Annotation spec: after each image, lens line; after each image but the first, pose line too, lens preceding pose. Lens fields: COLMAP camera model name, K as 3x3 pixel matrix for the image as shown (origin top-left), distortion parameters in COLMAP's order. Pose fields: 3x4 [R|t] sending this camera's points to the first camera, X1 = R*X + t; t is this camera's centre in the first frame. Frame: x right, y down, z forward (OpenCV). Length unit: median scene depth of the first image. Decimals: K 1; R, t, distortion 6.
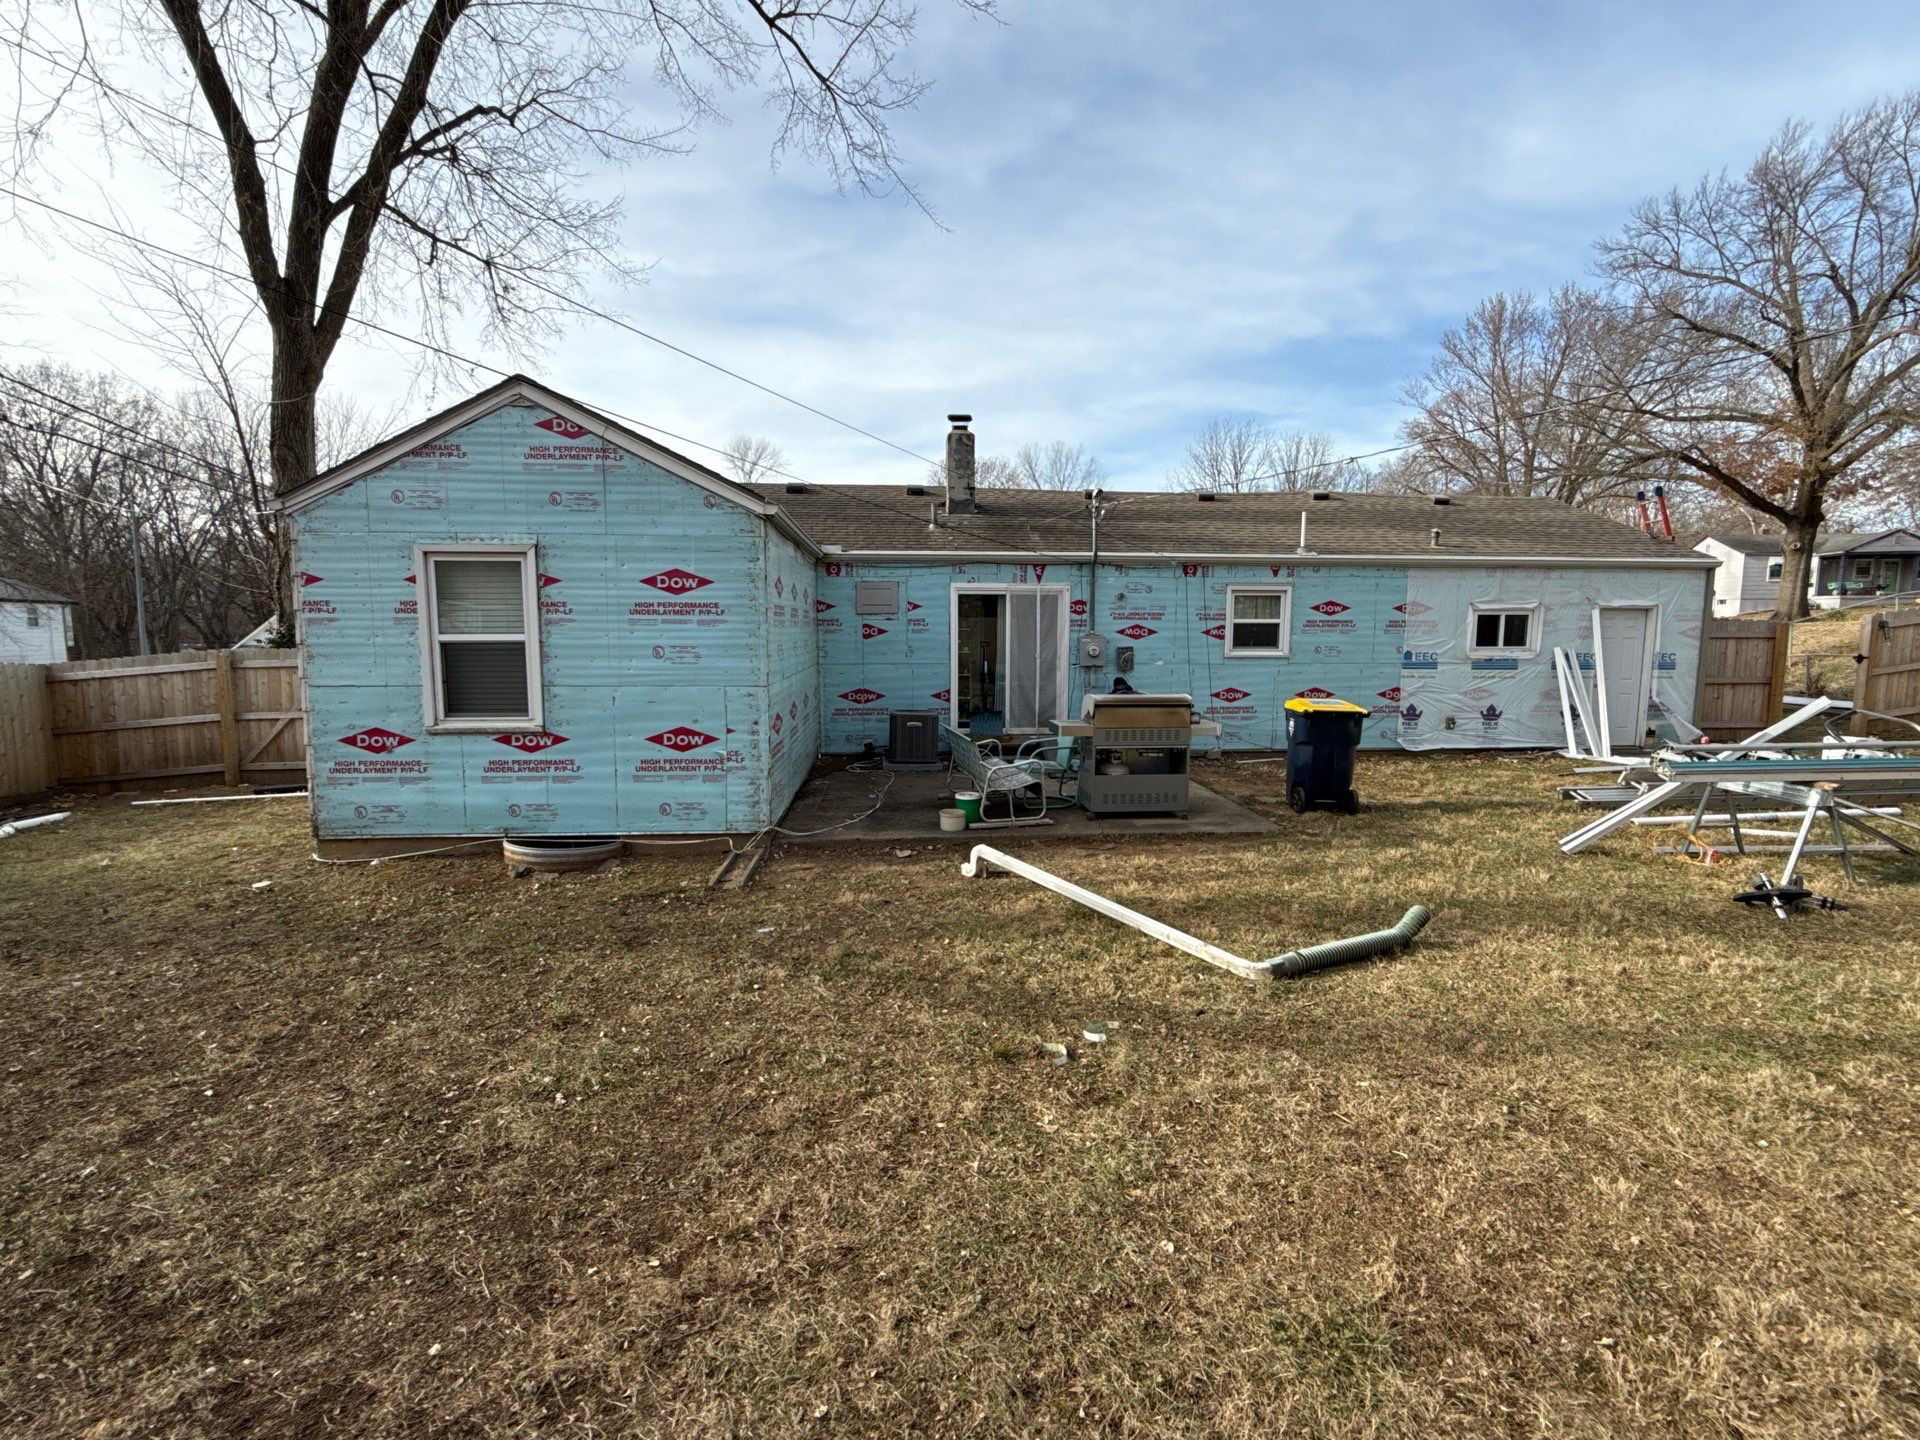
lens RADIAL K [[880.9, 0, 960.0], [0, 880.9, 720.0], [0, 0, 1]] dist [0.000771, -0.000081]
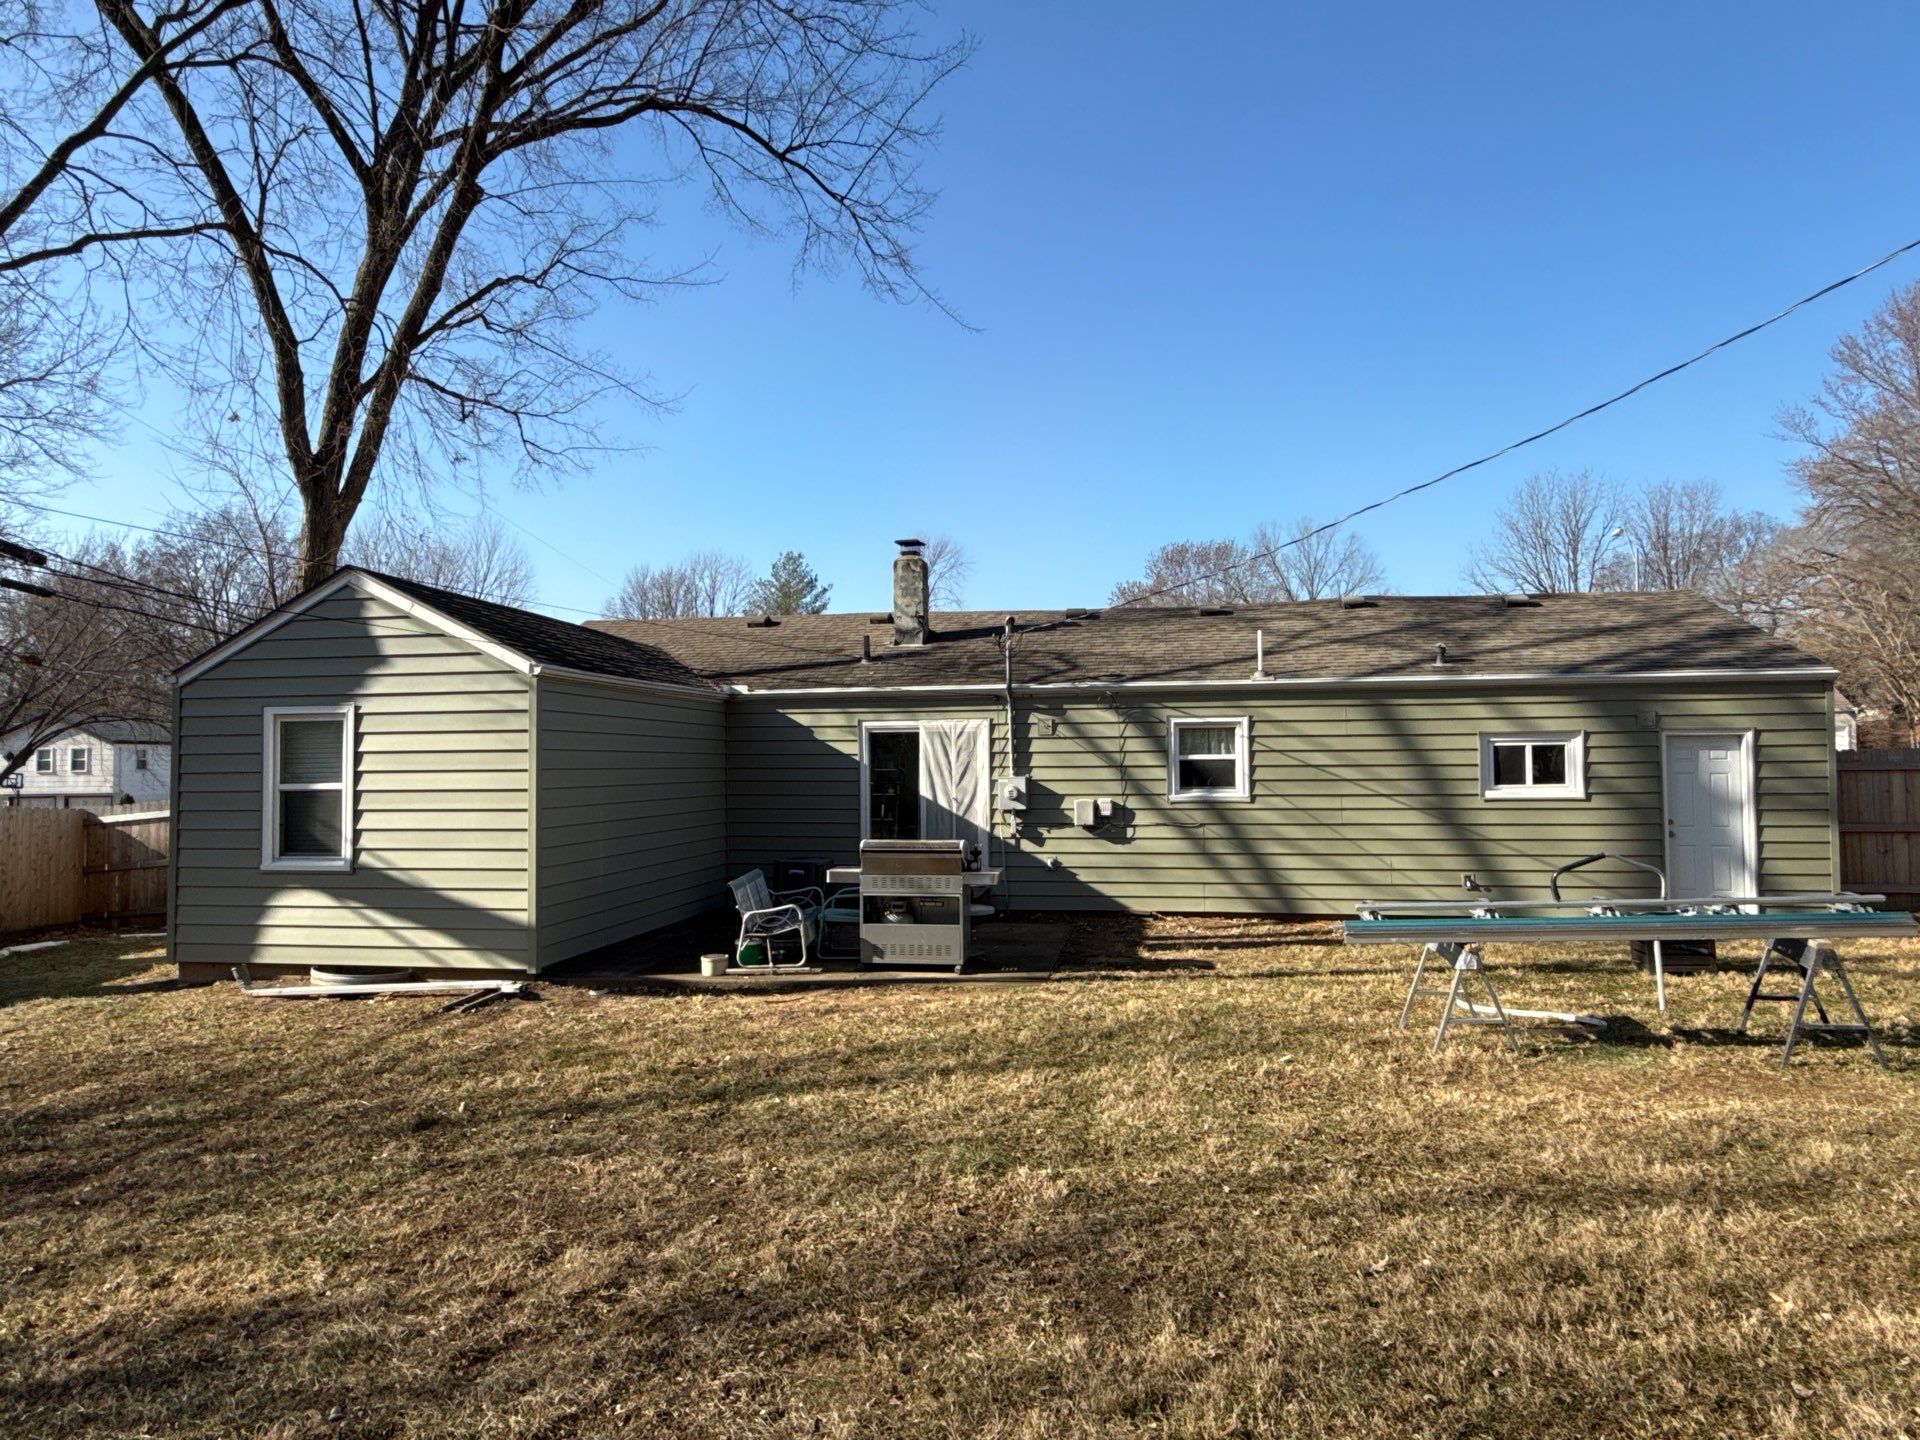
lens RADIAL K [[1155.2, 0, 960.0], [0, 1155.2, 720.0], [0, 0, 1]] dist [-0.001874, 0.000689]
pose [[0.970457, -0.020731, -0.240381, 0.355849], [-0.012241, 0.990788, -0.134869, 0.006528], [0.240963, 0.133827, 0.961263, -0.141630]]
